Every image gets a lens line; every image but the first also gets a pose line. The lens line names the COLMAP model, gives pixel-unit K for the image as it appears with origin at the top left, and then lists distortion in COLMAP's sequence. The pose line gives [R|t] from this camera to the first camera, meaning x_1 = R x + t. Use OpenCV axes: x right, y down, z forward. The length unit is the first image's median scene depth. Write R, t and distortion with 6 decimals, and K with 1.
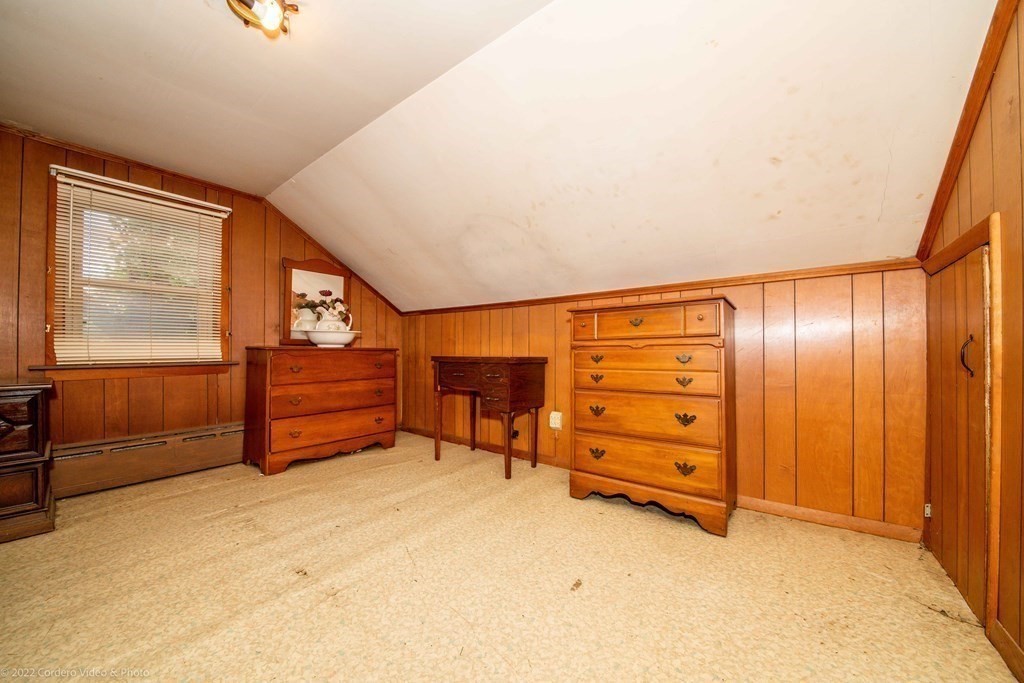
lens RADIAL K [[364.8, 0, 510.6], [0, 364.8, 348.0], [0, 0, 1]] dist [0.013123, -0.013343]
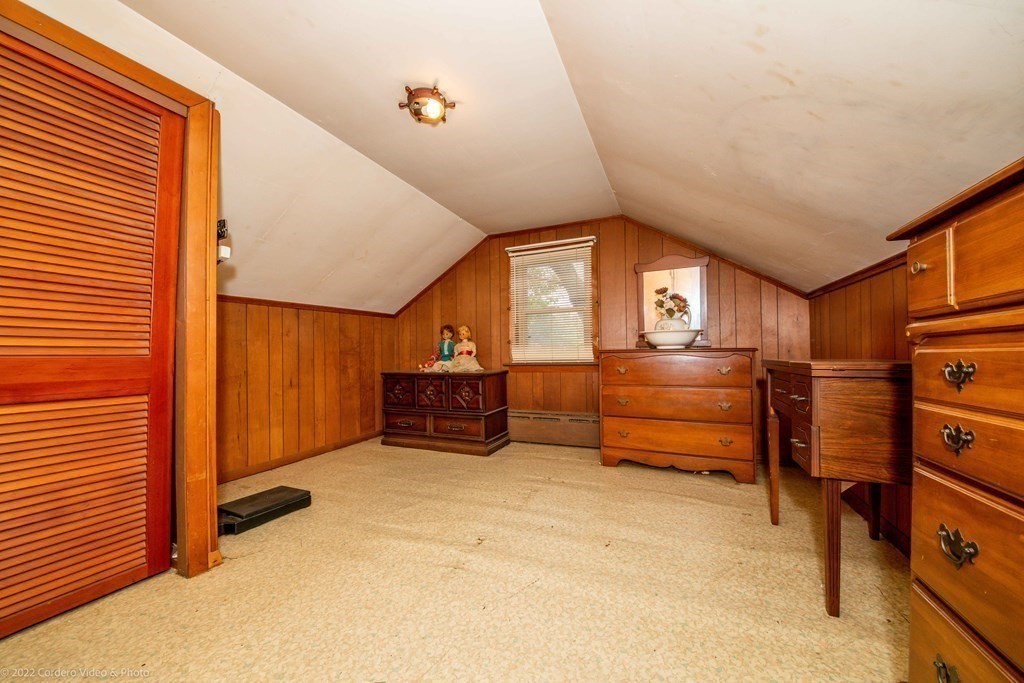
lens RADIAL K [[364.8, 0, 510.6], [0, 364.8, 348.0], [0, 0, 1]] dist [0.013123, -0.013343]
pose [[0.244124, -0.020266, -0.969532, 0.379931], [0.020688, 0.999663, -0.015686, 0.002405], [0.969523, -0.016228, 0.244461, 0.495112]]
